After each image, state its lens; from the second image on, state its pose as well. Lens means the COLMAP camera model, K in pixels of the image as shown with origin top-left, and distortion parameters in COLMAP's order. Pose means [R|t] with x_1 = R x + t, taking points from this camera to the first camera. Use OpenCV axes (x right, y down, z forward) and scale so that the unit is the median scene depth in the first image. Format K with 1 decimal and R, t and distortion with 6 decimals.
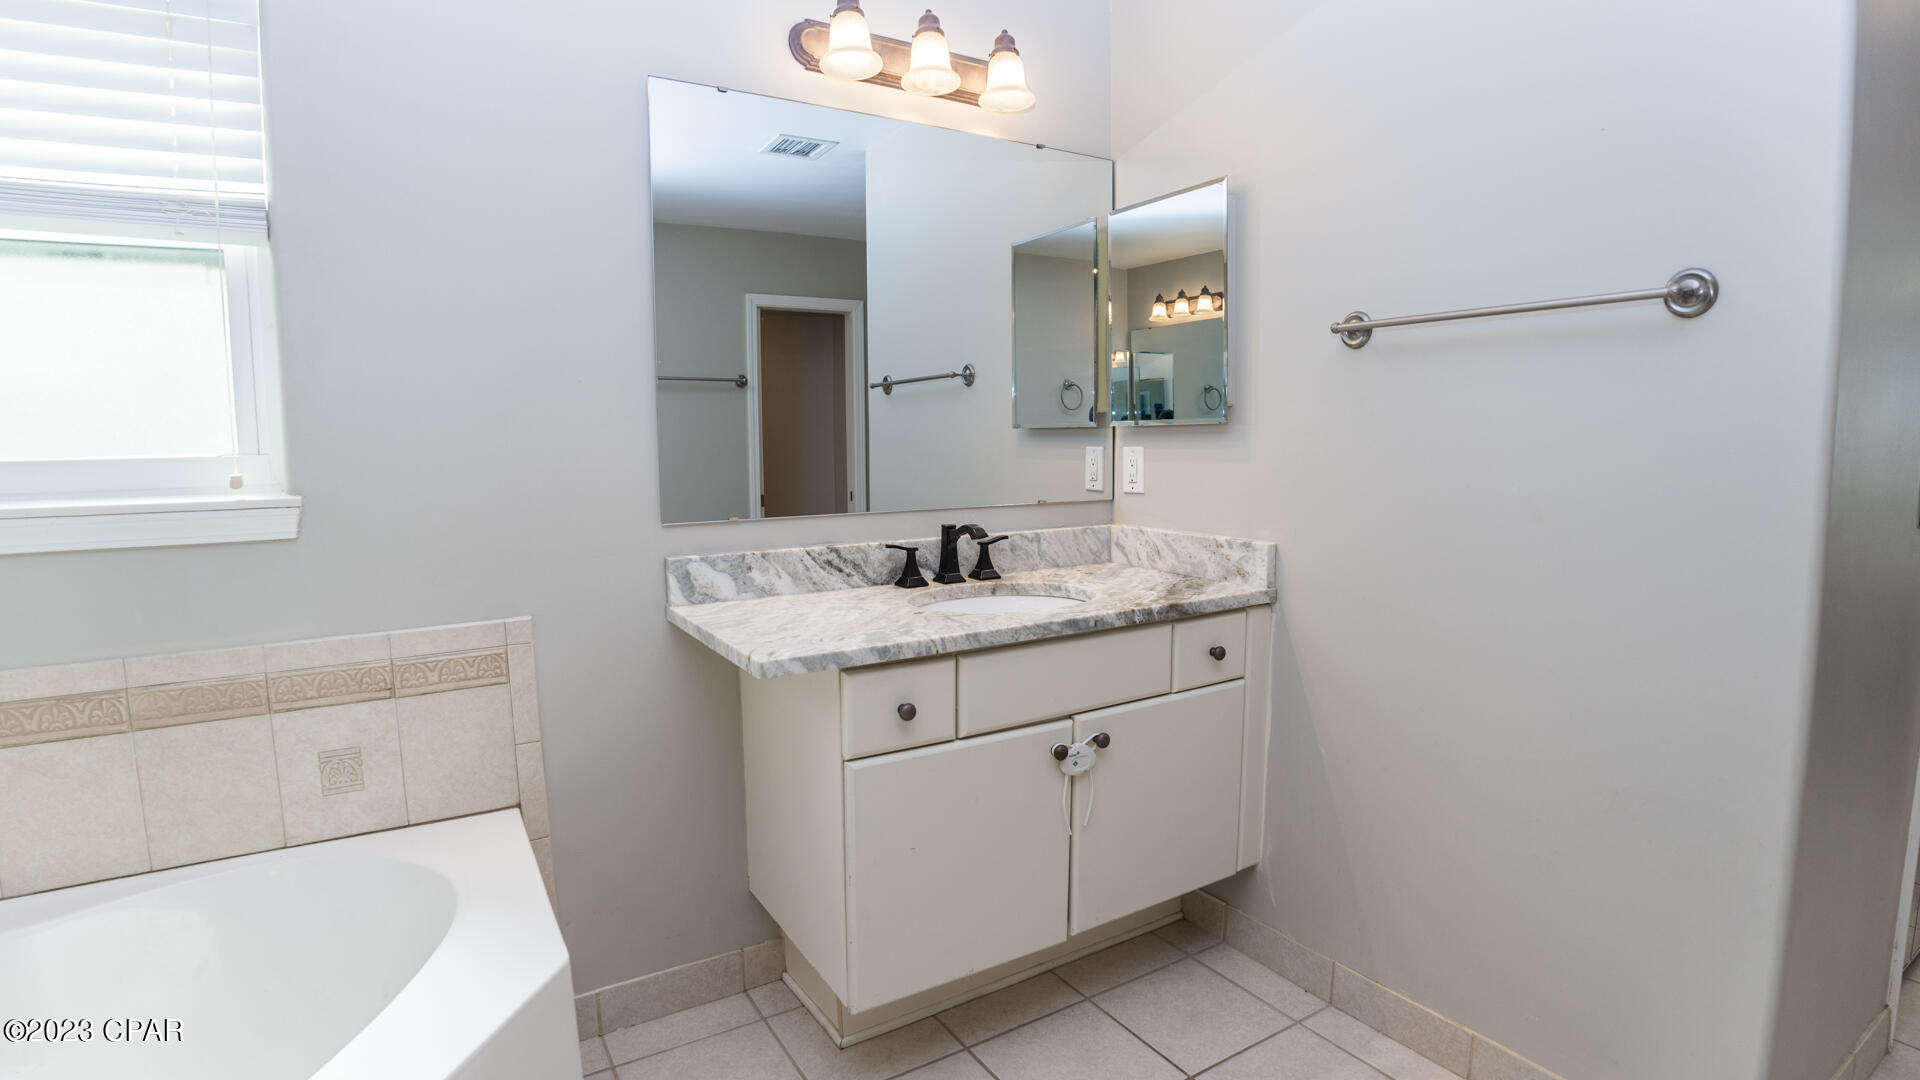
lens RADIAL K [[932.2, 0, 963.0], [0, 932.2, 540.7], [0, 0, 1]] dist [-0.082946, 0.019275]
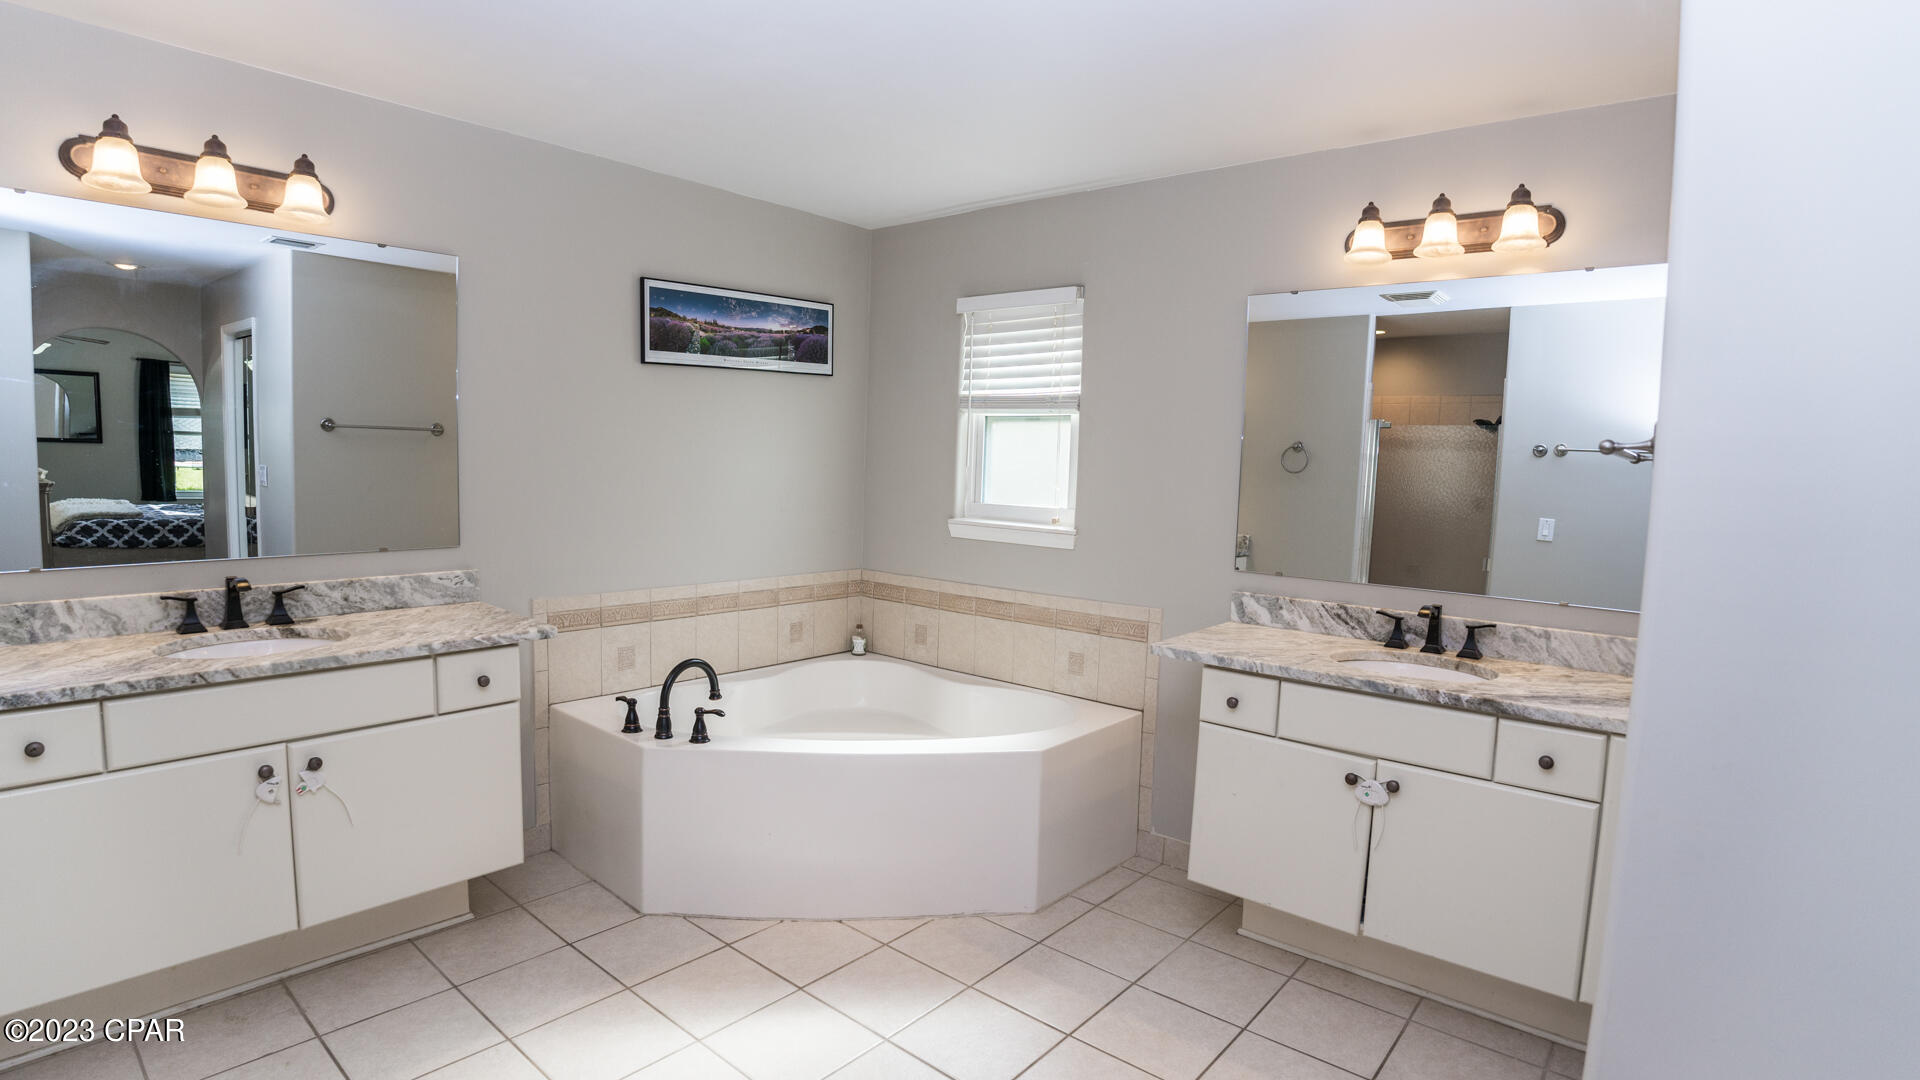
lens RADIAL K [[932.2, 0, 963.0], [0, 932.2, 540.7], [0, 0, 1]] dist [-0.082946, 0.019275]
pose [[0.309497, 0.099293, -0.945702, 0.991471], [-0.139762, 0.988482, 0.058045, -0.090231], [0.940573, 0.114209, 0.319810, 0.031260]]
